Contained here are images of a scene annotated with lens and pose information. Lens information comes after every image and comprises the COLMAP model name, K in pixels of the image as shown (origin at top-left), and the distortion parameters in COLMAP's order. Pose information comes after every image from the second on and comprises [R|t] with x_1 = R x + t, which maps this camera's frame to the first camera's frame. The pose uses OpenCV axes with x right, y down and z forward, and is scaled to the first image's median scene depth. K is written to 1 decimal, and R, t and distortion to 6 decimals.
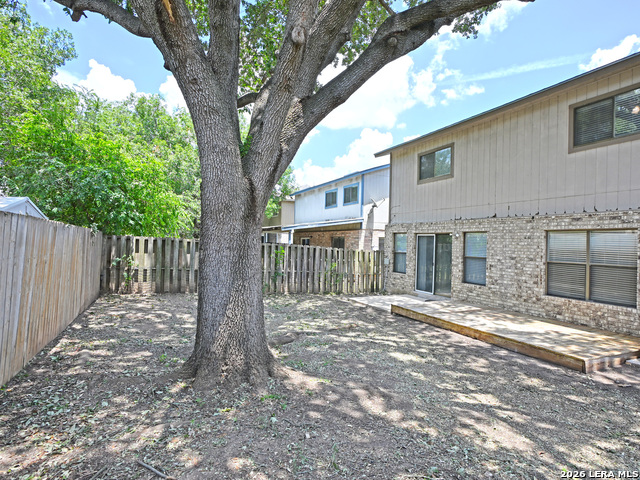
lens RADIAL K [[357.0, 0, 320.5], [0, 357.0, 239.8], [0, 0, 1]] dist [-0.004819, 0.004957]
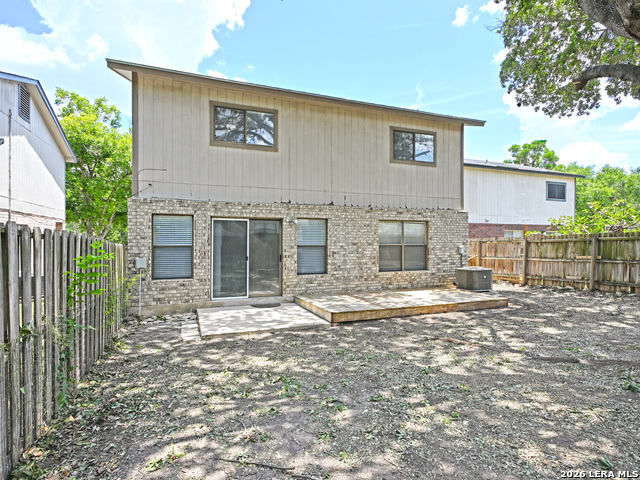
lens RADIAL K [[357.0, 0, 321.4], [0, 357.0, 240.7], [0, 0, 1]] dist [-0.004819, 0.004957]
pose [[0.045490, -0.024771, 0.998658, -0.556637], [-0.004272, 0.999679, 0.024990, 0.014032], [-0.998956, -0.005403, 0.045370, 1.027220]]
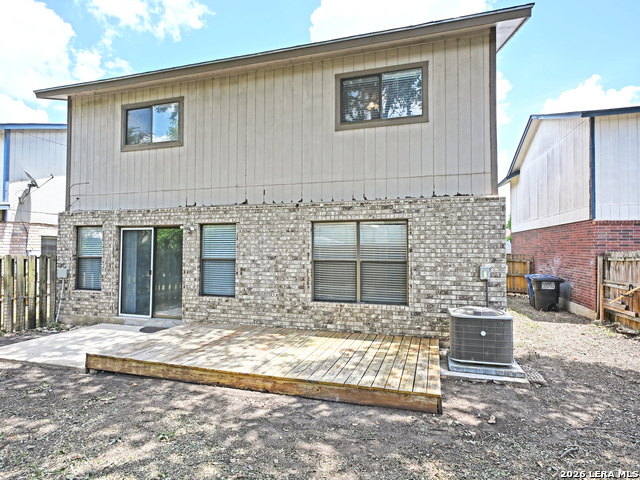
lens RADIAL K [[357.0, 0, 321.7], [0, 357.0, 240.0], [0, 0, 1]] dist [-0.004819, 0.004957]
pose [[0.661261, -0.000344, 0.750156, 0.033706], [0.008948, 0.999932, -0.007430, 0.019818], [-0.750102, 0.011625, 0.661220, 0.402523]]
